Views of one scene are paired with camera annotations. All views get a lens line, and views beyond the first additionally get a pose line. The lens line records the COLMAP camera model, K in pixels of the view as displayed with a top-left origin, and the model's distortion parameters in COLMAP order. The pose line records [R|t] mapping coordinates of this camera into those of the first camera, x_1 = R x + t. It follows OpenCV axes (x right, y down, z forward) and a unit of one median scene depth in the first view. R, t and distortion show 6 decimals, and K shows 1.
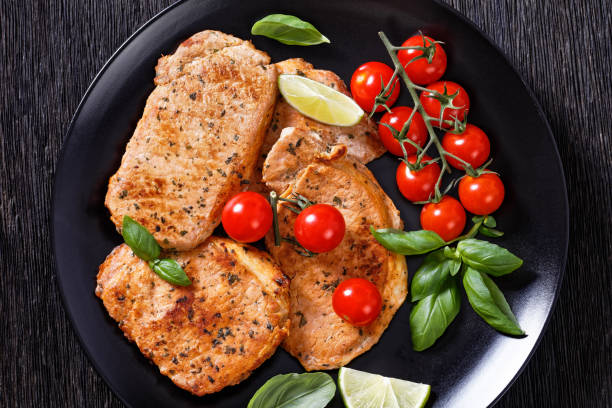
lens RADIAL K [[1808.5, 0, 306.0], [0, 1808.5, 204.0], [0, 0, 1]] dist [0.202748, 2.383888]
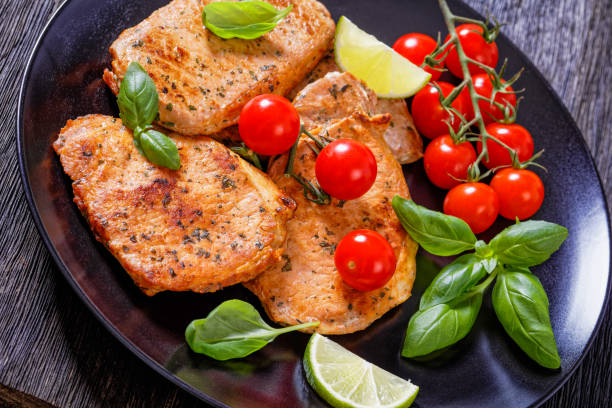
lens RADIAL K [[1808.5, 0, 306.0], [0, 1808.5, 204.0], [0, 0, 1]] dist [0.202748, 2.383888]
pose [[0.911157, 0.392951, 0.124026, -0.104132], [-0.267346, 0.792789, -0.547733, 0.477588], [-0.313559, 0.465913, 0.827409, 0.328696]]
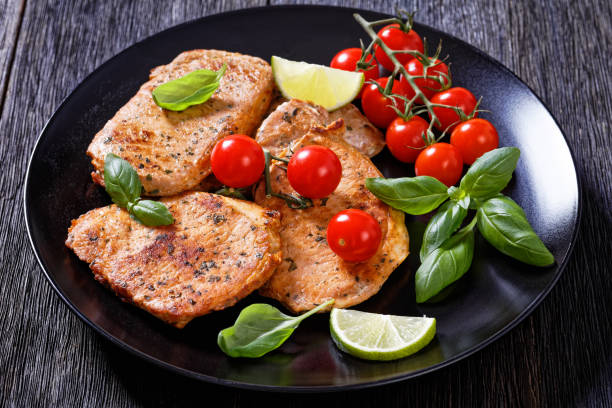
lens RADIAL K [[1808.5, 0, 306.0], [0, 1808.5, 204.0], [0, 0, 1]] dist [0.202748, 2.383888]
pose [[0.999487, 0.030746, -0.008935, 0.011866], [-0.029474, 0.774509, -0.631876, 0.611277], [-0.012508, 0.631815, 0.775018, 0.283916]]
